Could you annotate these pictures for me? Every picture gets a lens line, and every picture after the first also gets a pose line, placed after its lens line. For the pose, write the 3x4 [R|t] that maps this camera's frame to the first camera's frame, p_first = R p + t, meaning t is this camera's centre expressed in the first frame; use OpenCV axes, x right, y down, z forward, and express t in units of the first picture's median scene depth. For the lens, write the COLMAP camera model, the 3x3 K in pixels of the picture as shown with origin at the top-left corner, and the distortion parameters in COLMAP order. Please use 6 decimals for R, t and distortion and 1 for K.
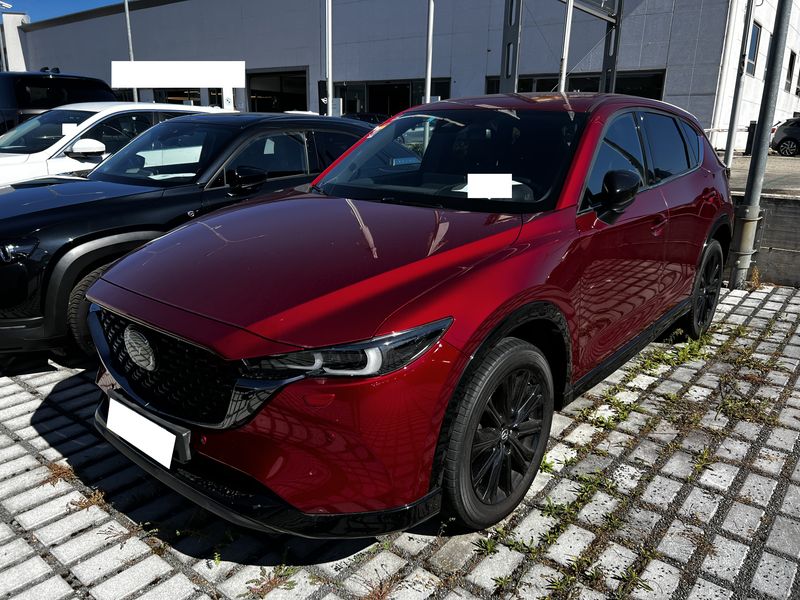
lens RADIAL K [[608.3, 0, 400.0], [0, 608.3, 300.0], [0, 0, 1]] dist [0.024001, -0.001710]
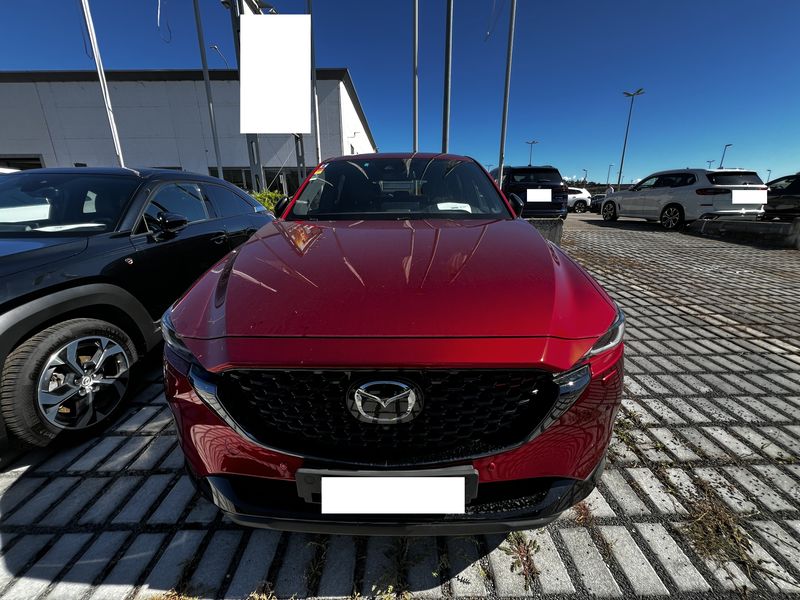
lens RADIAL K [[322.4, 0, 389.6], [0, 322.4, 295.7], [0, 0, 1]] dist [-0.000585, 0.000126]
pose [[0.773560, -0.196902, 0.602357, -0.409315], [0.192023, 0.978649, 0.073306, -0.053723], [-0.603930, 0.058960, 0.794853, 0.409119]]
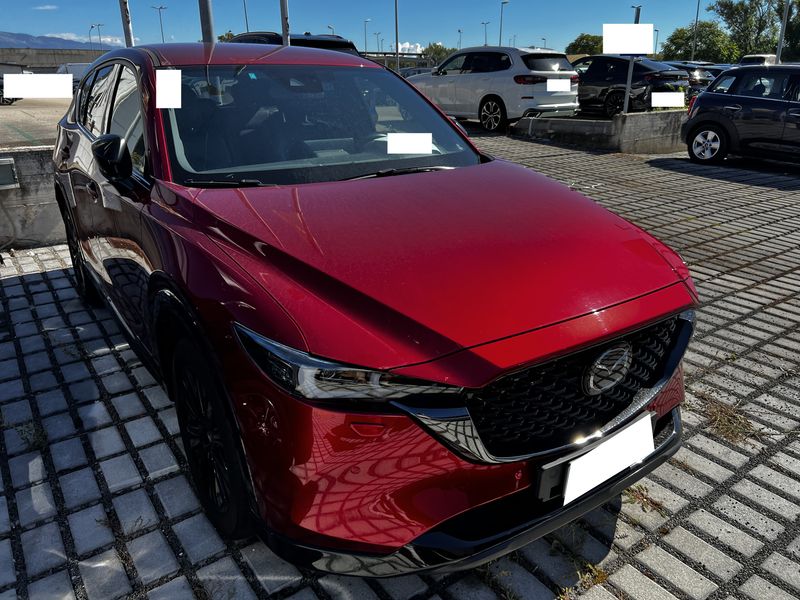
lens RADIAL K [[608.3, 0, 400.0], [0, 608.3, 300.0], [0, 0, 1]] dist [0.024001, -0.001710]
pose [[0.258525, -0.345160, 0.902236, -0.775761], [0.275625, 0.921518, 0.273560, -0.202899], [-0.925849, 0.177957, 0.333370, 0.607169]]
